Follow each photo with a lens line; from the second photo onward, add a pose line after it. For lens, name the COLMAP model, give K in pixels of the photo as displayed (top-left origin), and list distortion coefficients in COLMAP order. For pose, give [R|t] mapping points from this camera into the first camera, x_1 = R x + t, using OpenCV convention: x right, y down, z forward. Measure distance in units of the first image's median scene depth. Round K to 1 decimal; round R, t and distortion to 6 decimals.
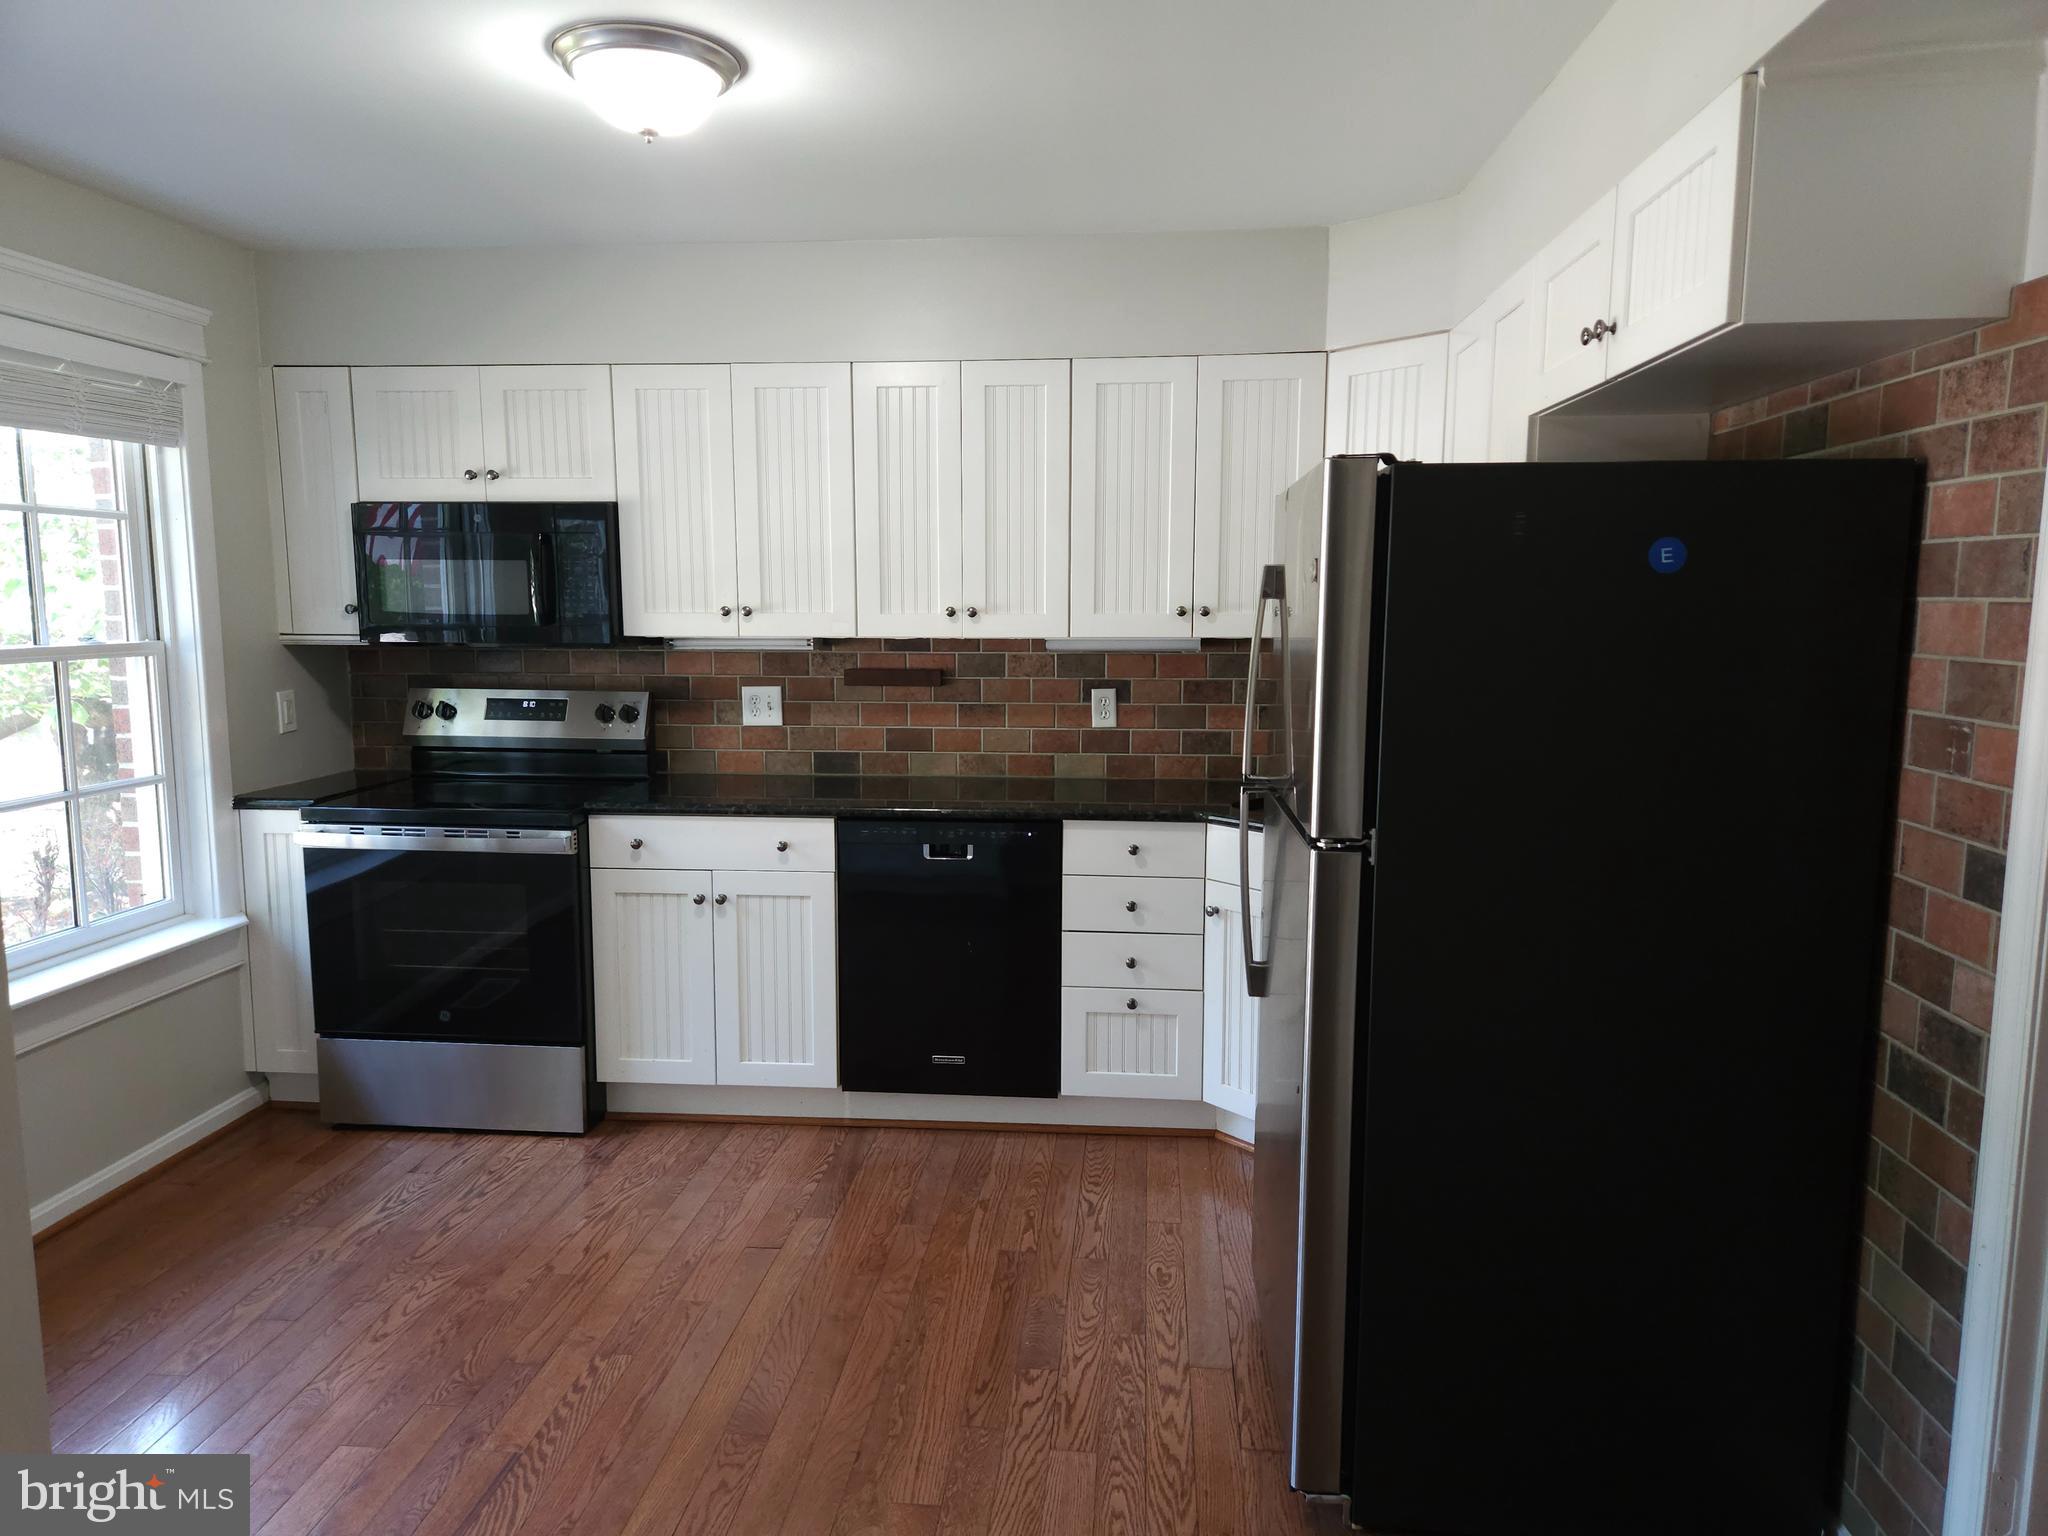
lens RADIAL K [[1381.0, 0, 1019.2], [0, 1381.0, 782.0], [0, 0, 1]] dist [0.047463, -0.014395]
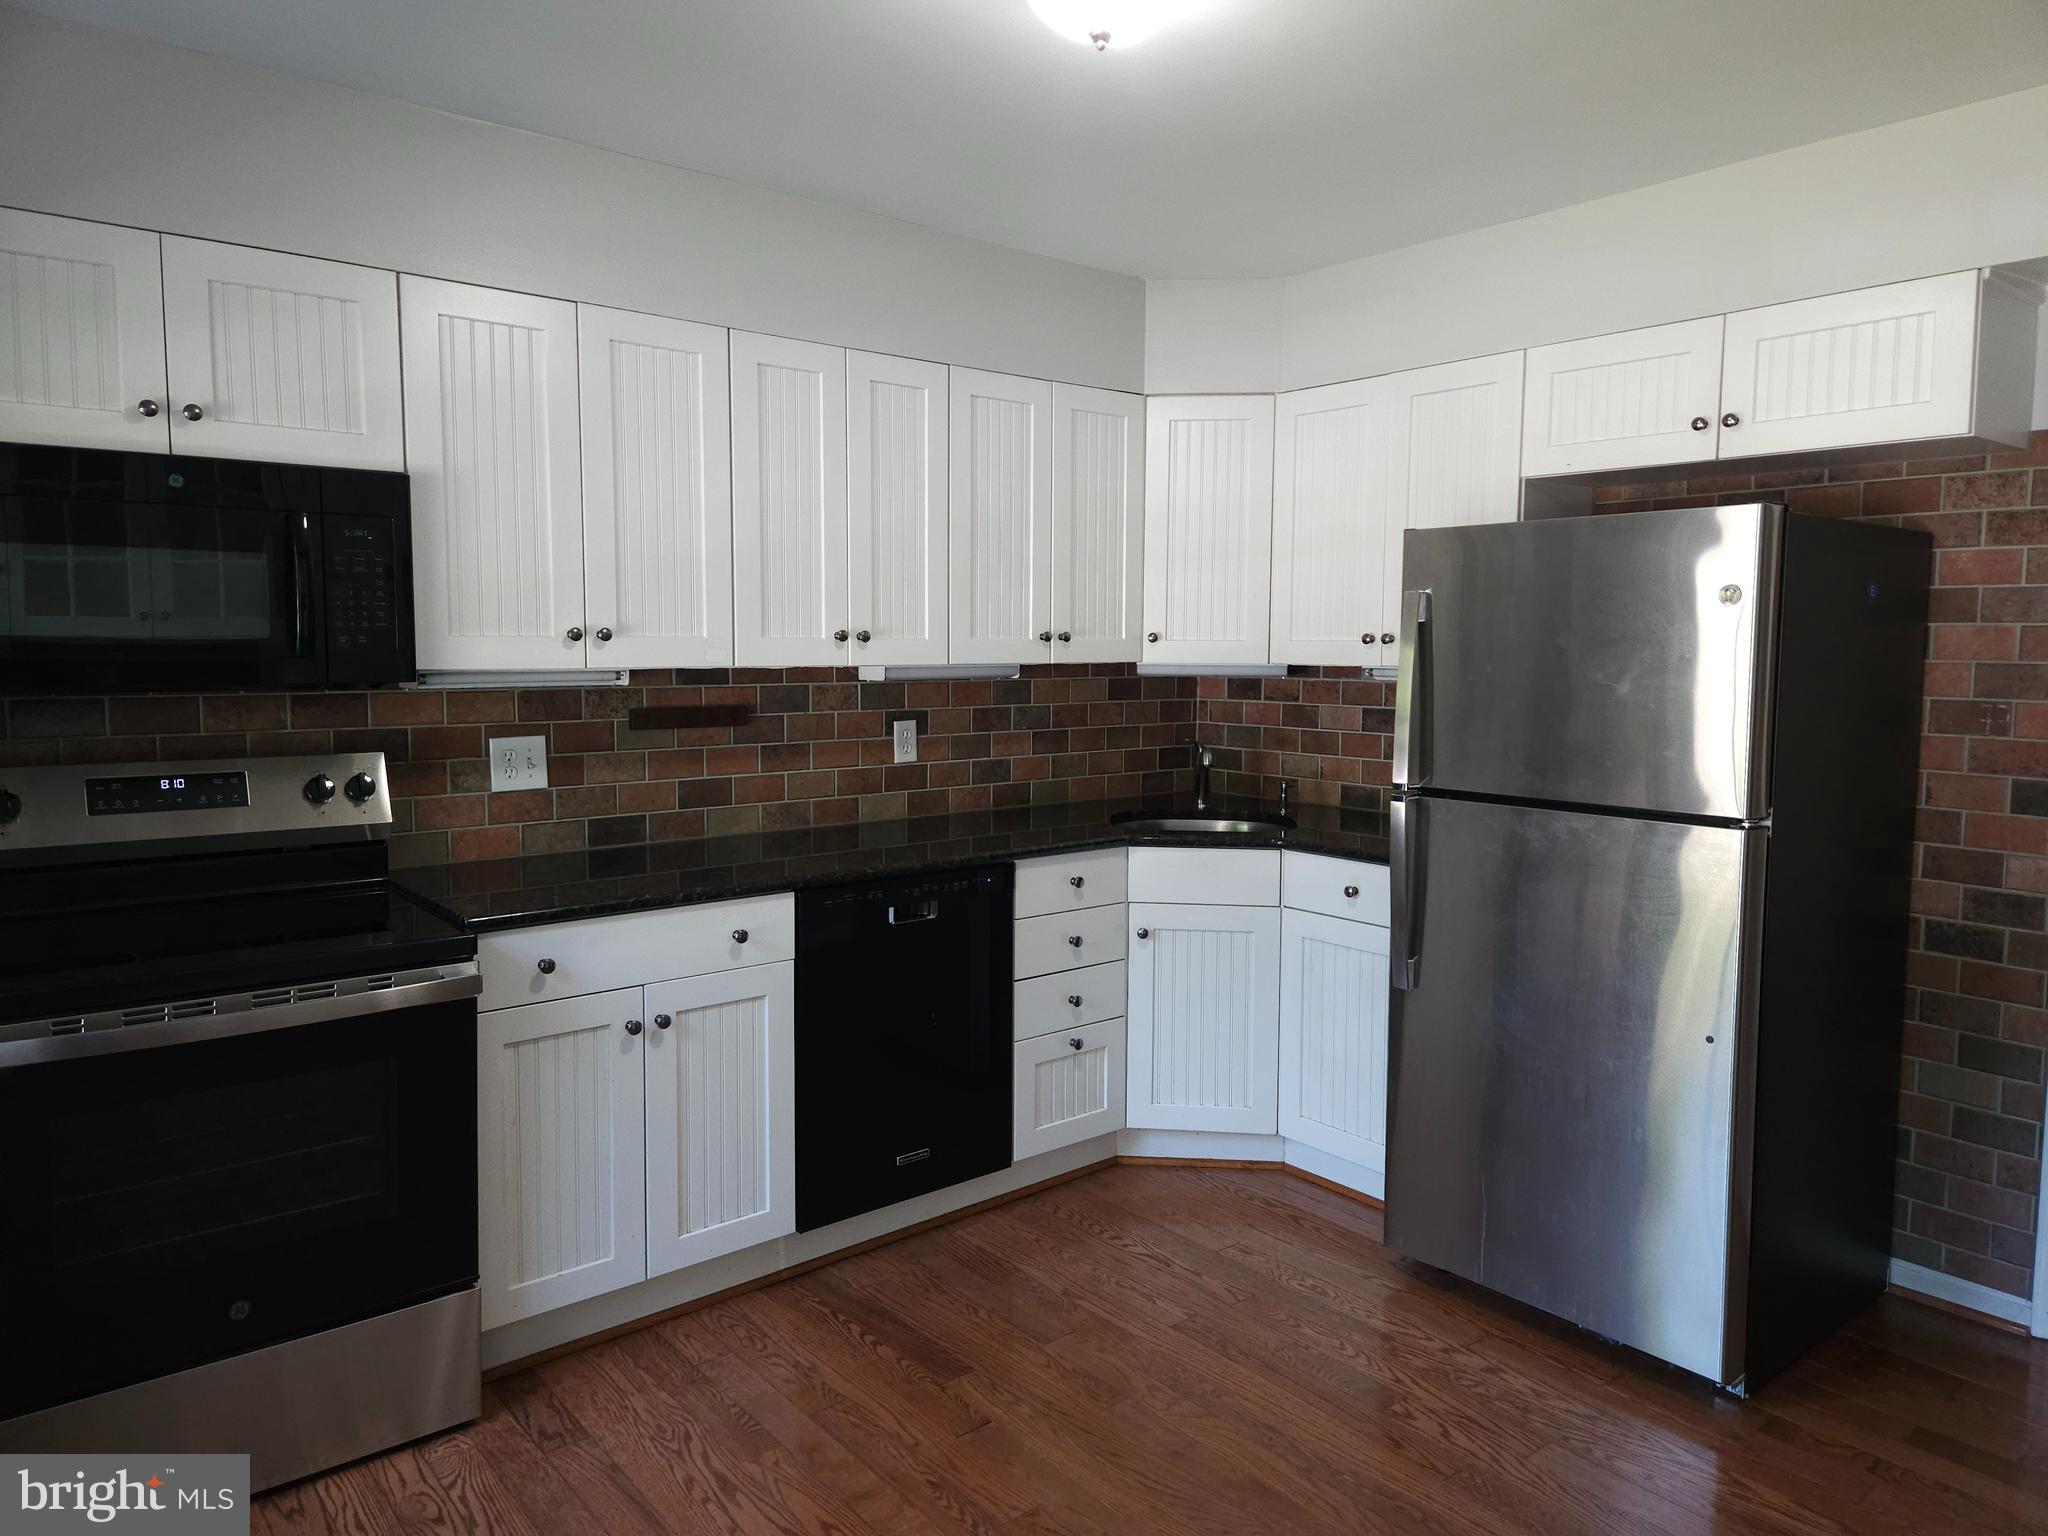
lens RADIAL K [[1381.0, 0, 1030.6], [0, 1381.0, 757.6], [0, 0, 1]] dist [0.047463, -0.014395]
pose [[0.701160, -0.059629, 0.710506, -0.582480], [0.089441, 0.995981, -0.004677, -0.033923], [-0.707372, 0.066828, 0.703676, 0.320988]]
